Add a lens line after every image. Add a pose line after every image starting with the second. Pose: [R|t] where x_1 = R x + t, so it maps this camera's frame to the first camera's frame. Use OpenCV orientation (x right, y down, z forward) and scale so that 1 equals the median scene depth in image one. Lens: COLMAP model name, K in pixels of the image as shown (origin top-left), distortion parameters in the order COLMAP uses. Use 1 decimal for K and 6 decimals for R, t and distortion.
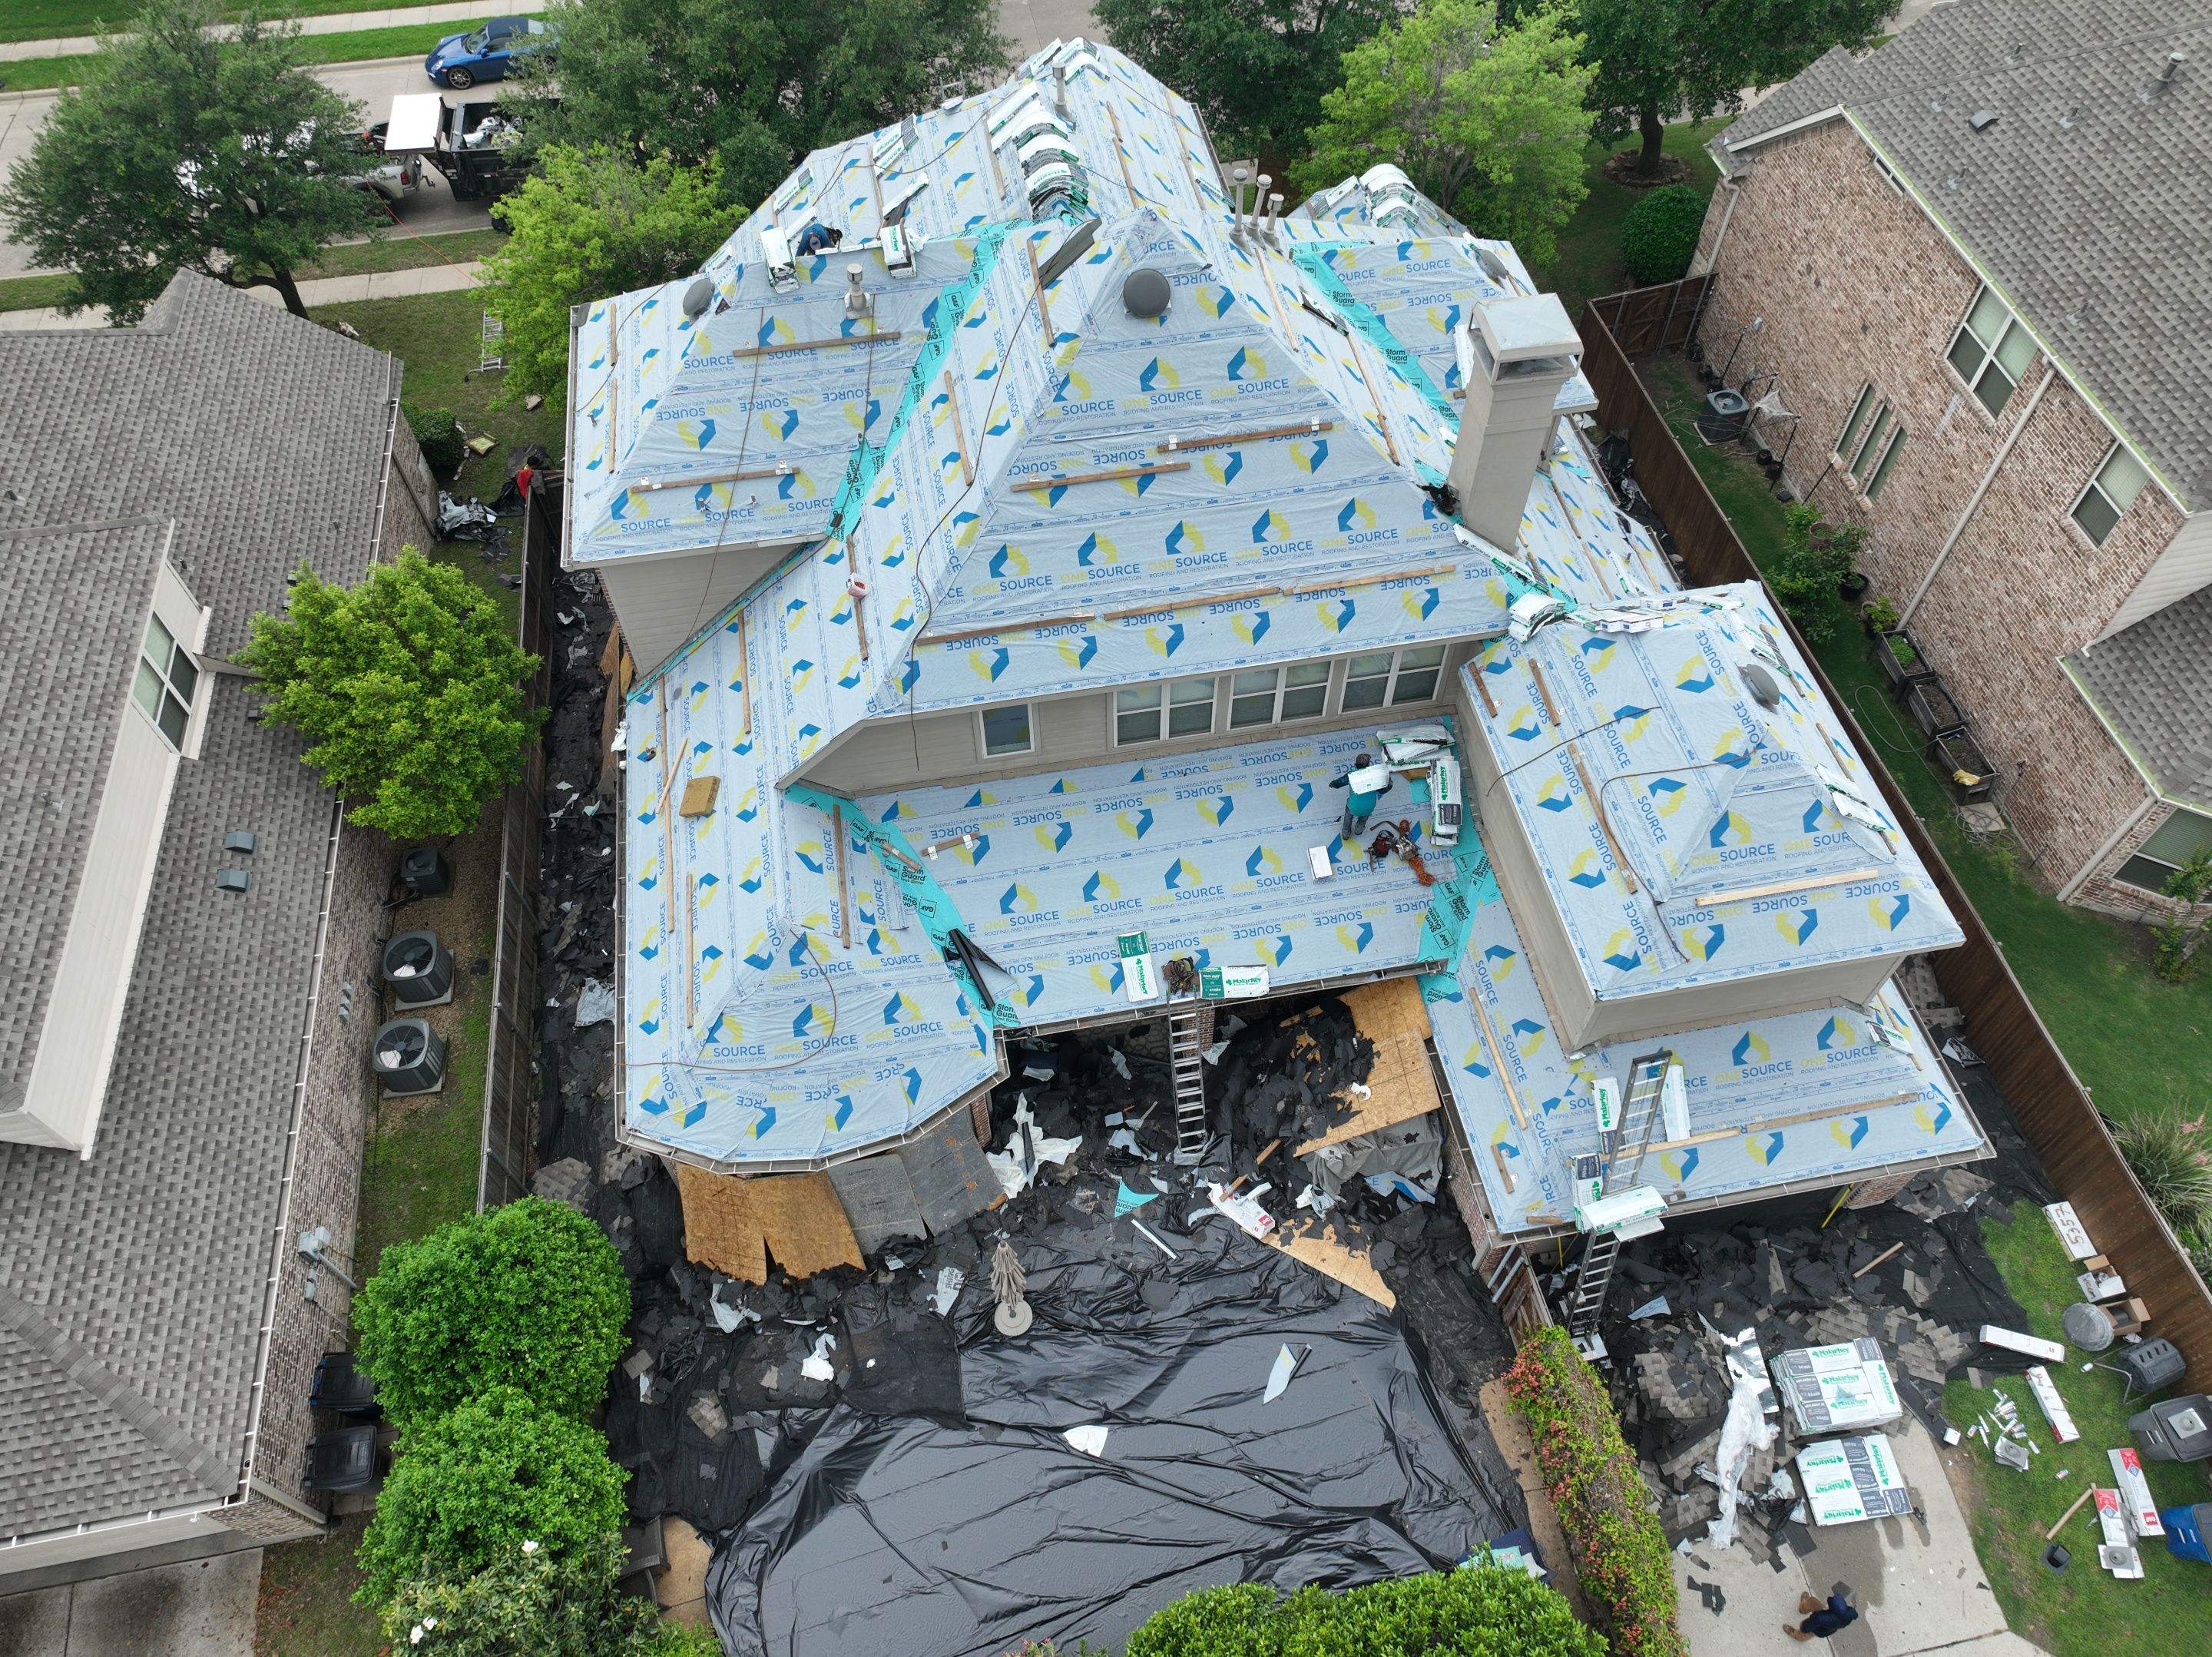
lens RADIAL K [[1544.4, 0, 1112.3], [0, 1544.4, 830.5], [0, 0, 1]] dist [0.012243, 0.007402]
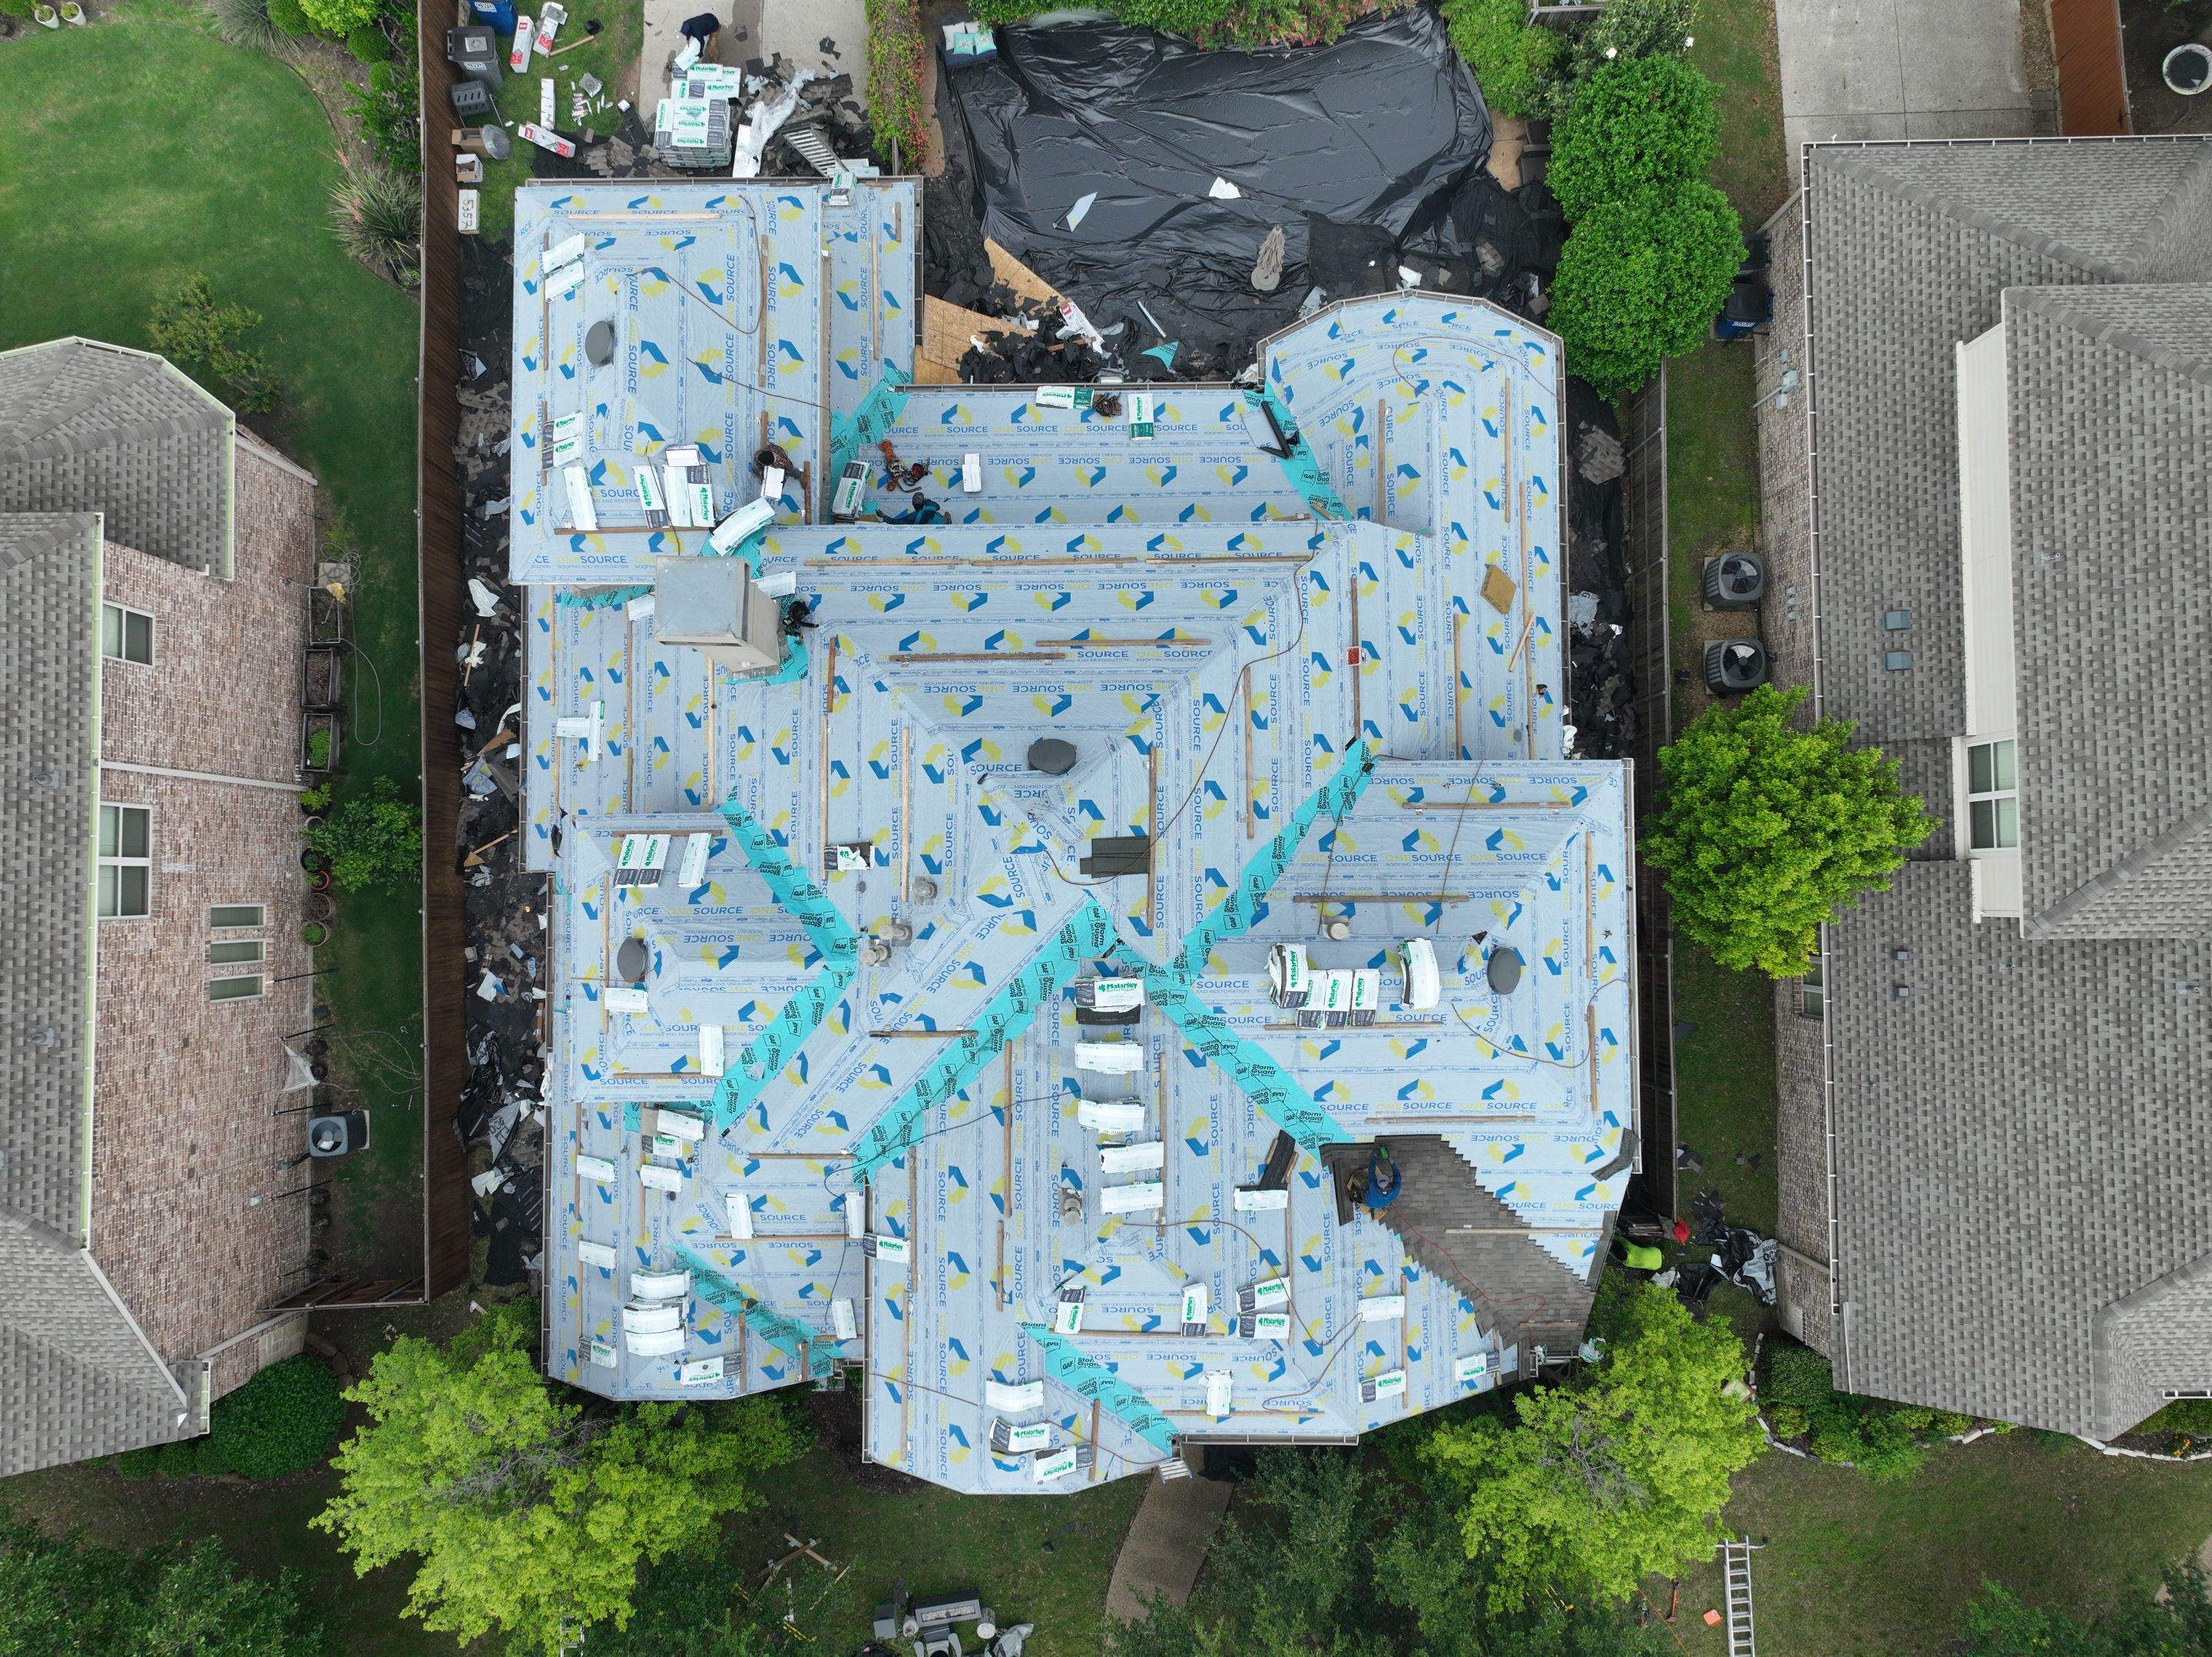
lens RADIAL K [[1544.4, 0, 1101.9], [0, 1544.4, 814.1], [0, 0, 1]] dist [0.012243, 0.007402]
pose [[-0.985030, -0.170691, 0.024074, -0.035657], [0.148838, -0.771714, 0.618308, -0.899375], [-0.086962, 0.612635, 0.785567, 0.236208]]
